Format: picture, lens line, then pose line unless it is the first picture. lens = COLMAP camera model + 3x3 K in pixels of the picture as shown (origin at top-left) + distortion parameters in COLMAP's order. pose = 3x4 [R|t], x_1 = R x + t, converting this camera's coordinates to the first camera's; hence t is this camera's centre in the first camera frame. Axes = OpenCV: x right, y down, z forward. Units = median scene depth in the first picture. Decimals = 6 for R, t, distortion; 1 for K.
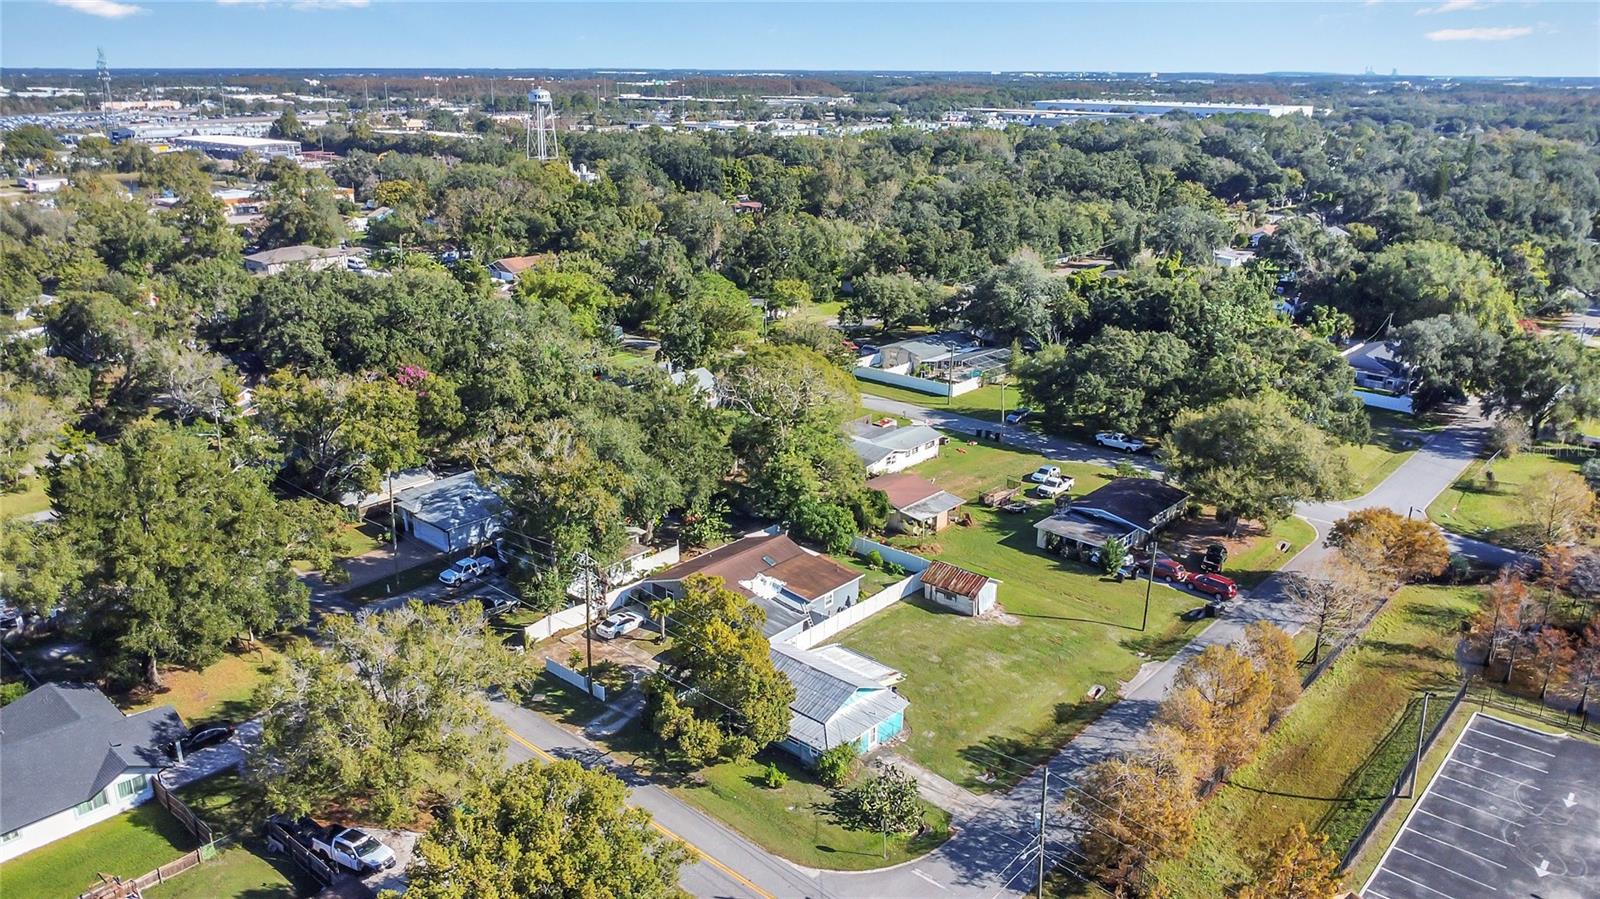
lens RADIAL K [[1176.3, 0, 779.9], [0, 1176.3, 452.6], [0, 0, 1]] dist [-0.013851, -0.005359]
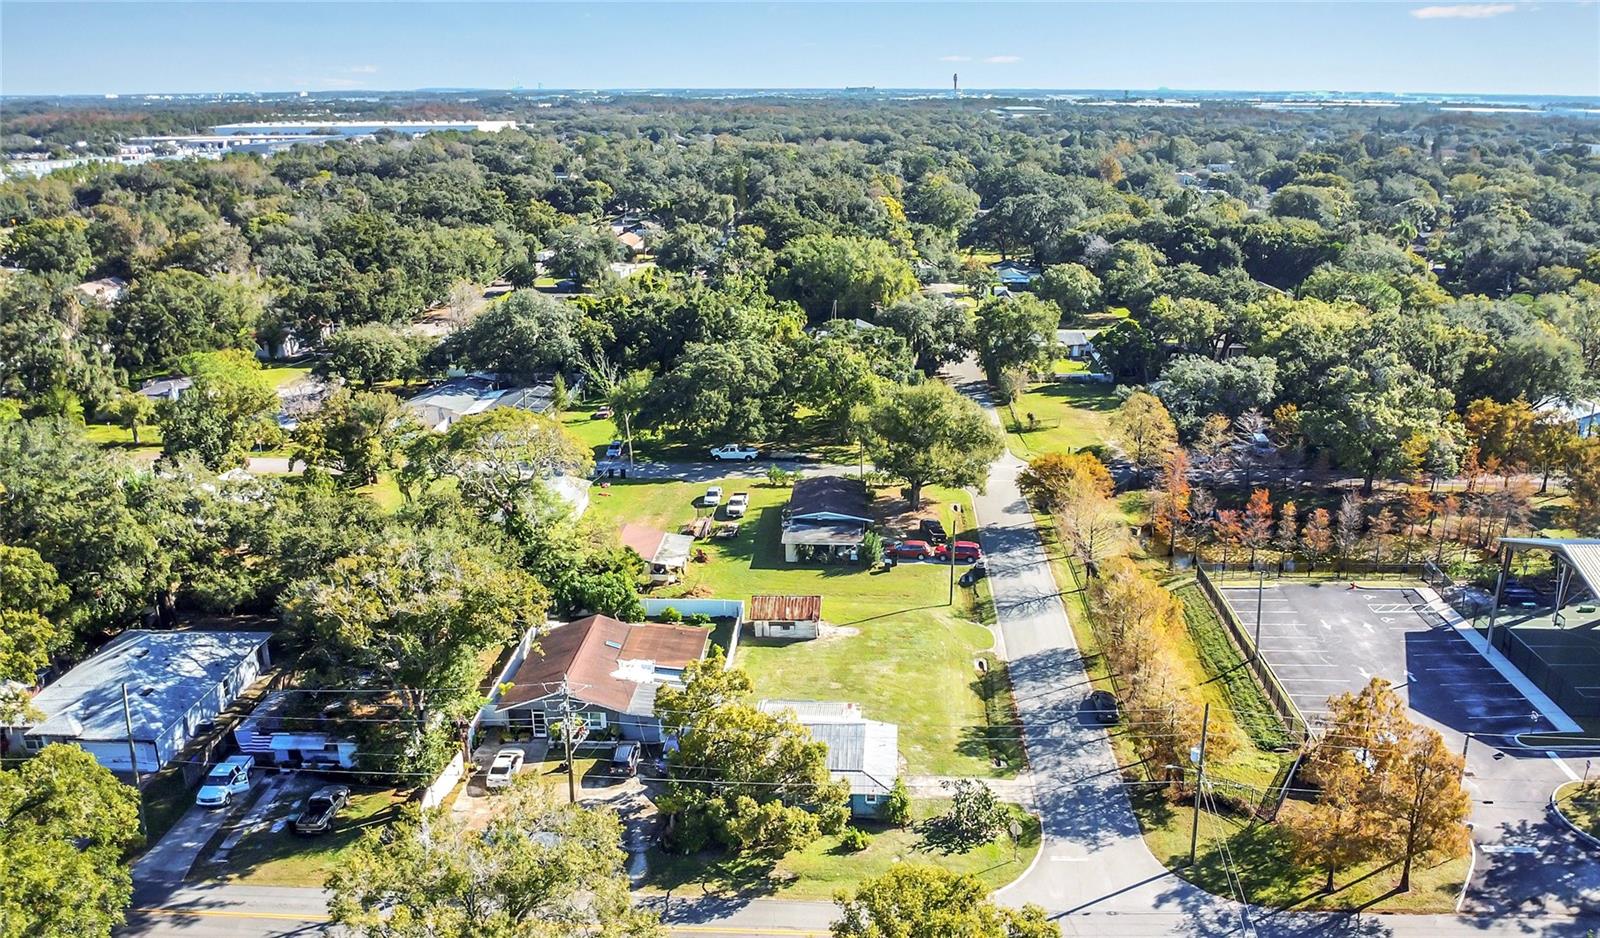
lens RADIAL K [[1235.8, 0, 834.8], [0, 1235.8, 468.7], [0, 0, 1]] dist [-0.020400, -0.003329]
pose [[0.763833, -0.201109, 0.613282, -0.377449], [0.210059, 0.975942, 0.058408, -0.050060], [-0.610274, 0.084211, 0.787702, 0.138788]]
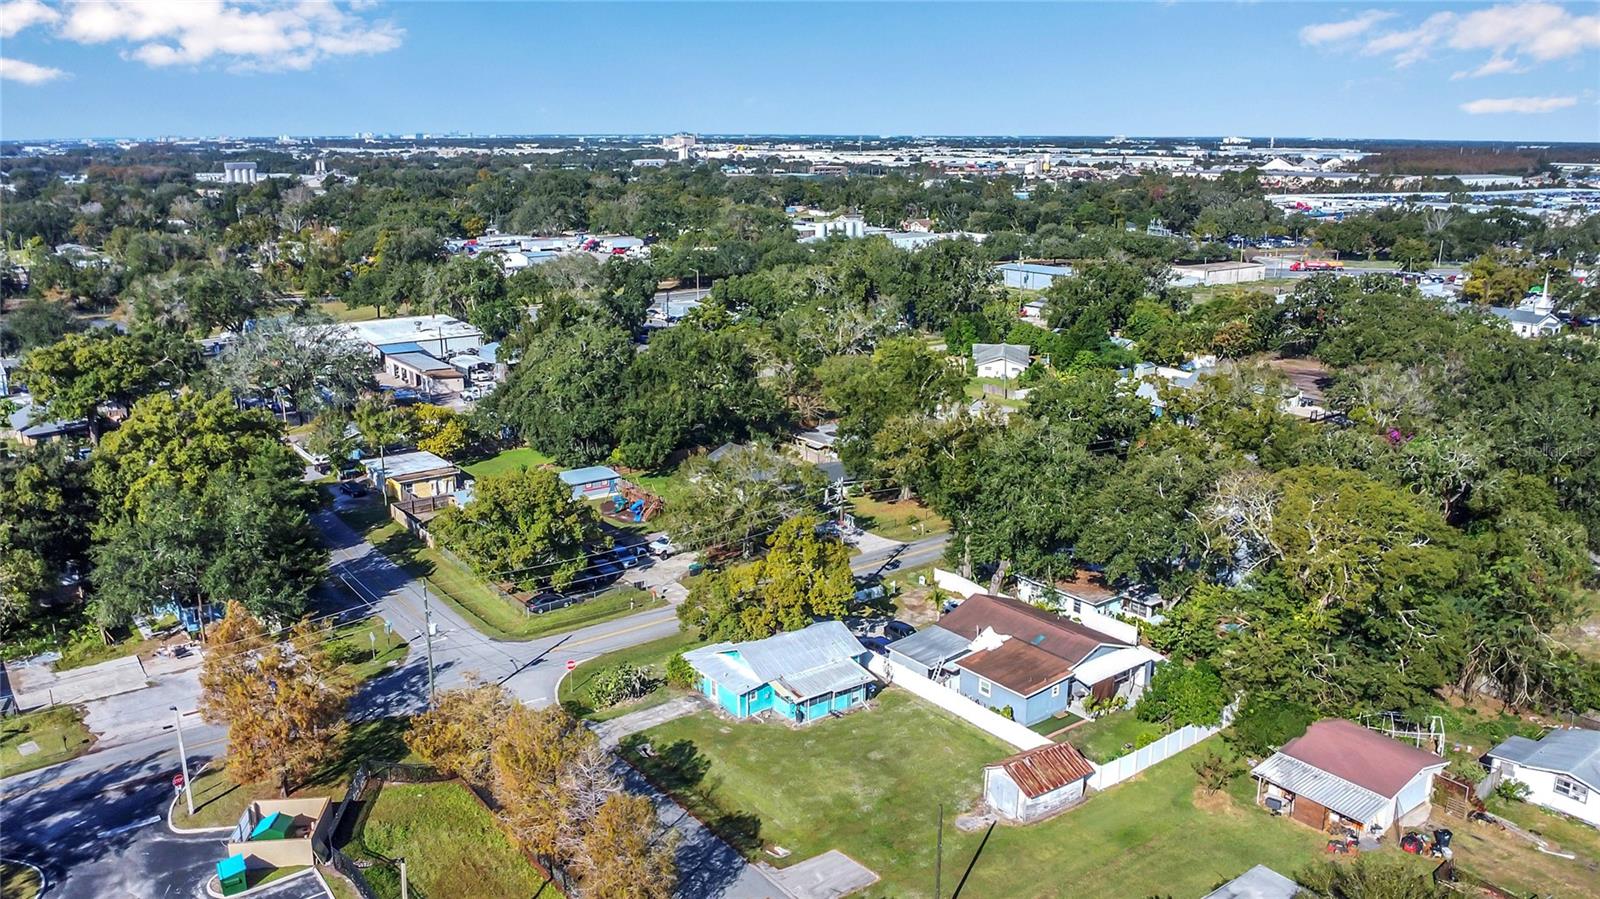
lens RADIAL K [[1176.3, 0, 779.9], [0, 1176.3, 452.6], [0, 0, 1]] dist [-0.013851, -0.005359]
pose [[-0.188423, 0.252582, -0.949052, 0.728689], [-0.309939, 0.901682, 0.301509, -0.209370], [0.931899, 0.350959, -0.091613, 0.758282]]
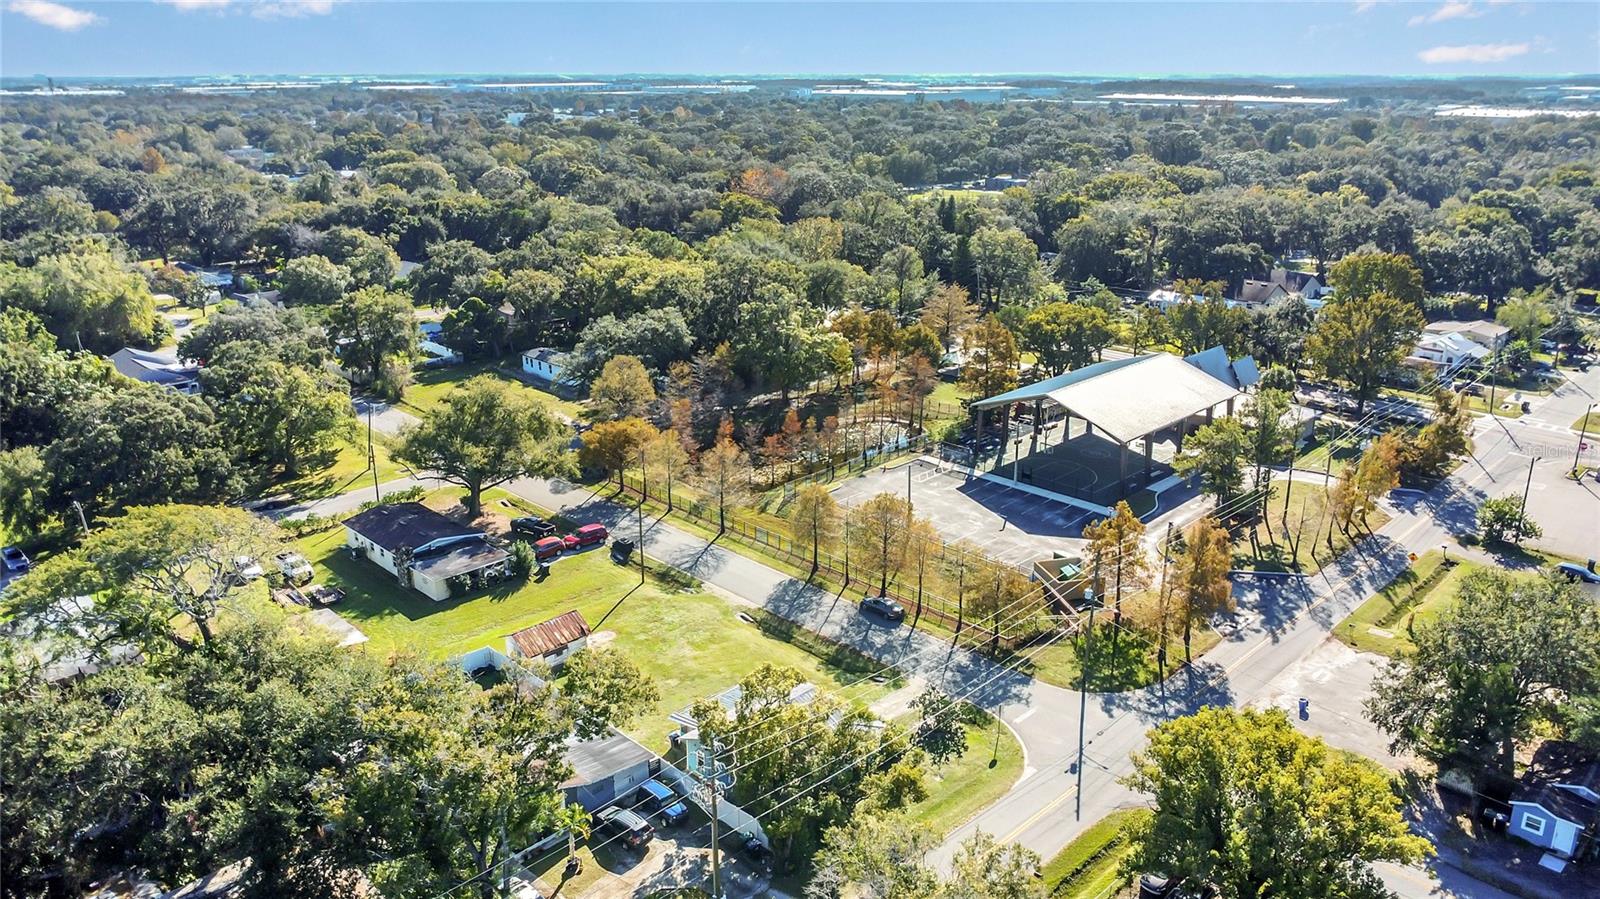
lens RADIAL K [[1176.3, 0, 779.9], [0, 1176.3, 452.6], [0, 0, 1]] dist [-0.013851, -0.005359]
pose [[0.050294, -0.322637, 0.945185, -0.578549], [0.319826, 0.901749, 0.290792, -0.199598], [-0.946141, 0.287670, 0.148540, 0.584152]]
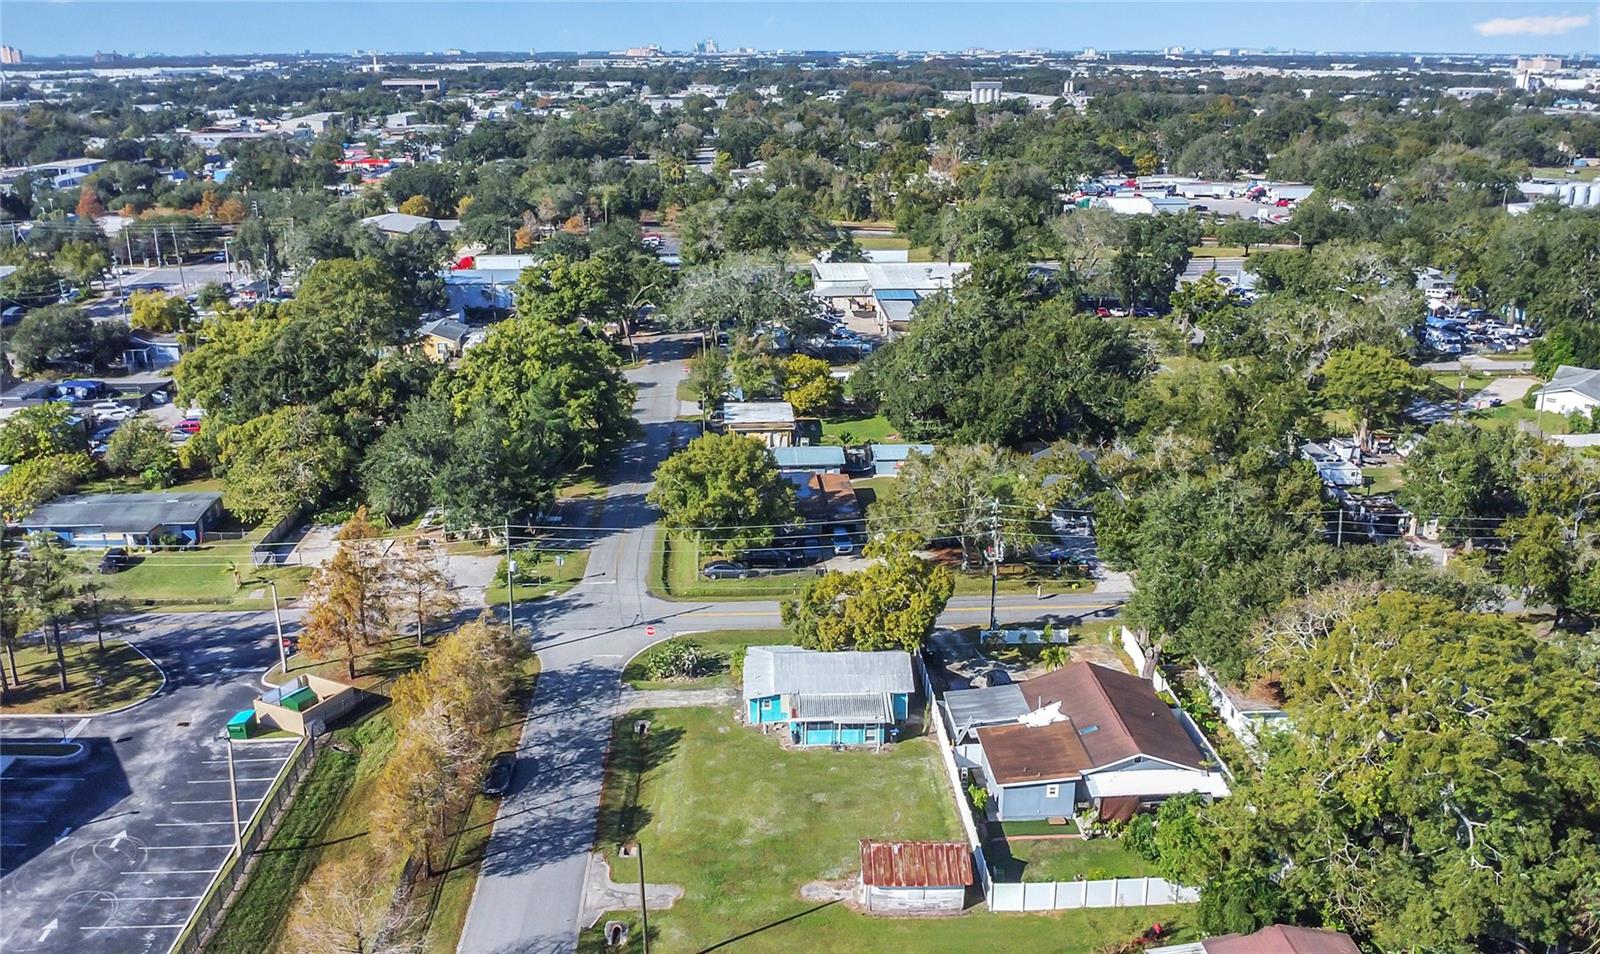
lens RADIAL K [[1305.5, 0, 835.9], [0, 1305.5, 474.3], [0, 0, 1]] dist [-0.017758, -0.014649]
pose [[-0.683283, 0.220133, -0.696179, 0.555907], [-0.236227, 0.835542, 0.496050, -0.357977], [0.690884, 0.503399, -0.518911, 1.094888]]
